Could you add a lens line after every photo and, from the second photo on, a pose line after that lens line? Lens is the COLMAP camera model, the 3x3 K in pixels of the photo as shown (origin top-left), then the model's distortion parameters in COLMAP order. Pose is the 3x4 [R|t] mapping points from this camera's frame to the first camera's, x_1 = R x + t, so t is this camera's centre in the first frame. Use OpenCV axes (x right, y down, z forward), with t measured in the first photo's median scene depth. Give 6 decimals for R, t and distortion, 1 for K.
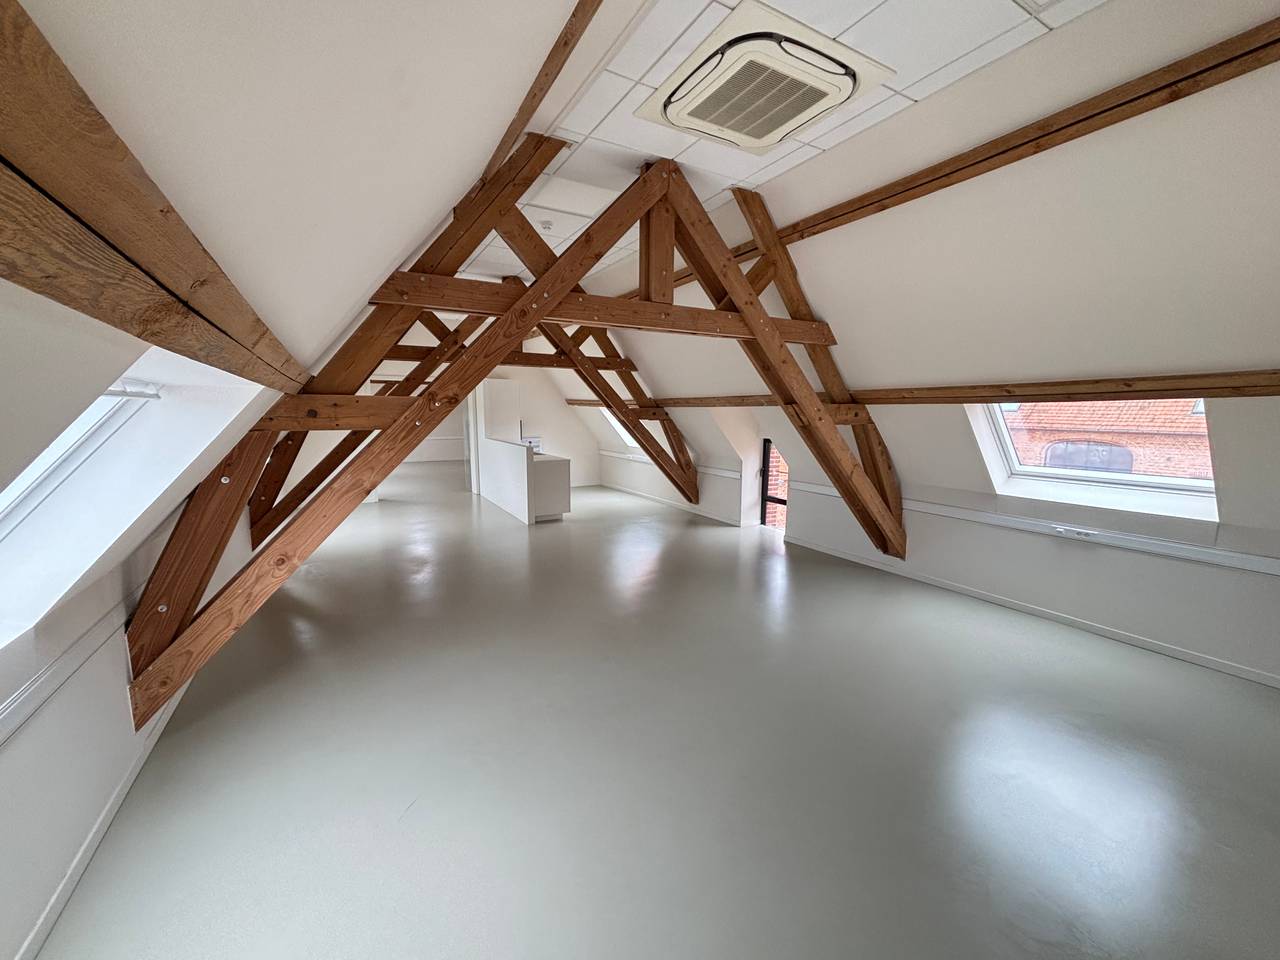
lens RADIAL K [[511.4, 0, 637.1], [0, 511.4, 482.7], [0, 0, 1]] dist [-0.001268, 0.001040]
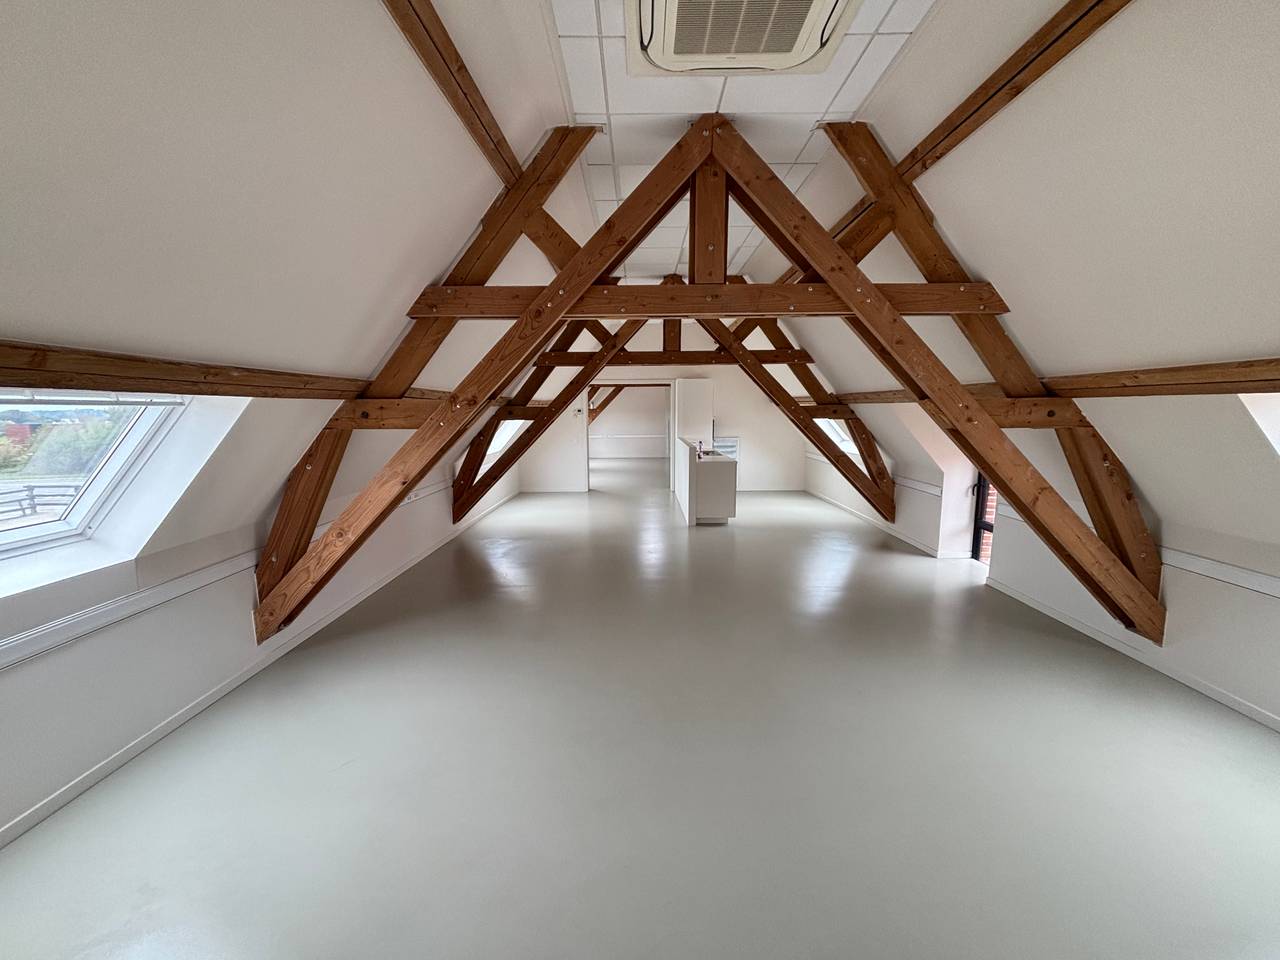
lens RADIAL K [[511.4, 0, 640.6], [0, 511.4, 481.5], [0, 0, 1]] dist [-0.001268, 0.001040]
pose [[0.867218, 0.062410, -0.494003, 0.370912], [-0.061934, 0.997929, 0.017349, -0.028094], [0.494062, 0.015550, 0.869287, 0.192590]]
